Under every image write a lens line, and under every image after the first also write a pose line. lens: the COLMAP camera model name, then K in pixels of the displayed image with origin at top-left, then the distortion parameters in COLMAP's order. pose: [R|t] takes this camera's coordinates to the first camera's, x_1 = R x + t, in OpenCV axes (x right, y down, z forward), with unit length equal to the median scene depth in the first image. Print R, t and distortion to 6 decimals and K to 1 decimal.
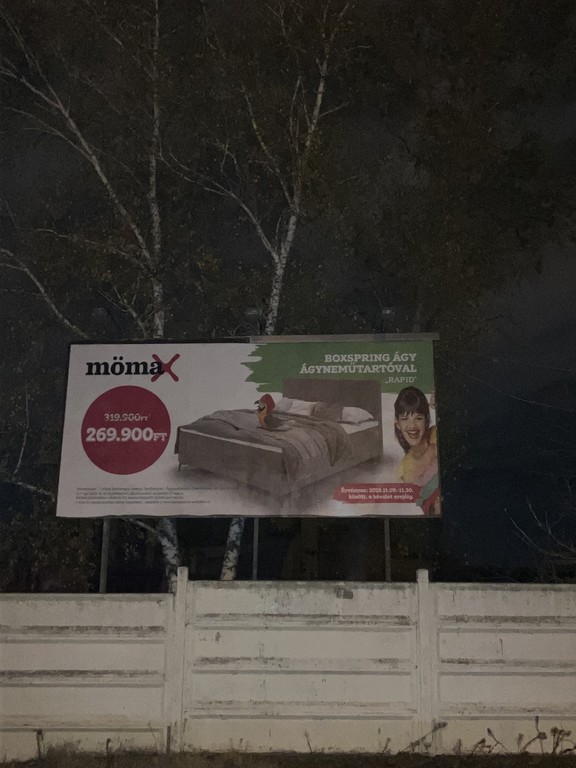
lens RADIAL K [[841.9, 0, 269.7], [0, 841.9, 370.3], [0, 0, 1]] dist [0.006206, 0.000000]
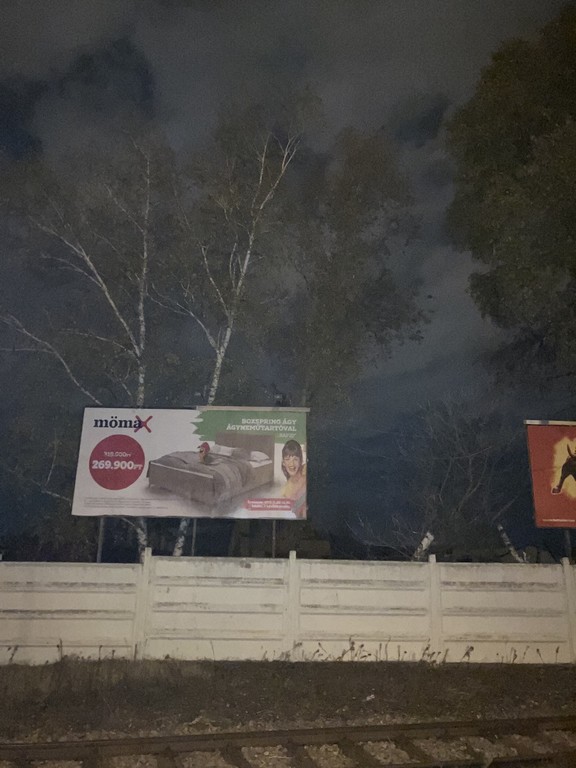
lens RADIAL K [[636.8, 0, 280.0], [0, 636.8, 379.5], [0, 0, 1]] dist [0.016291, -0.019049]
pose [[0.997436, 0.031650, 0.064192, 0.061999], [-0.030146, 0.999251, -0.024261, -0.071902], [-0.064912, 0.022264, 0.997643, -0.266836]]
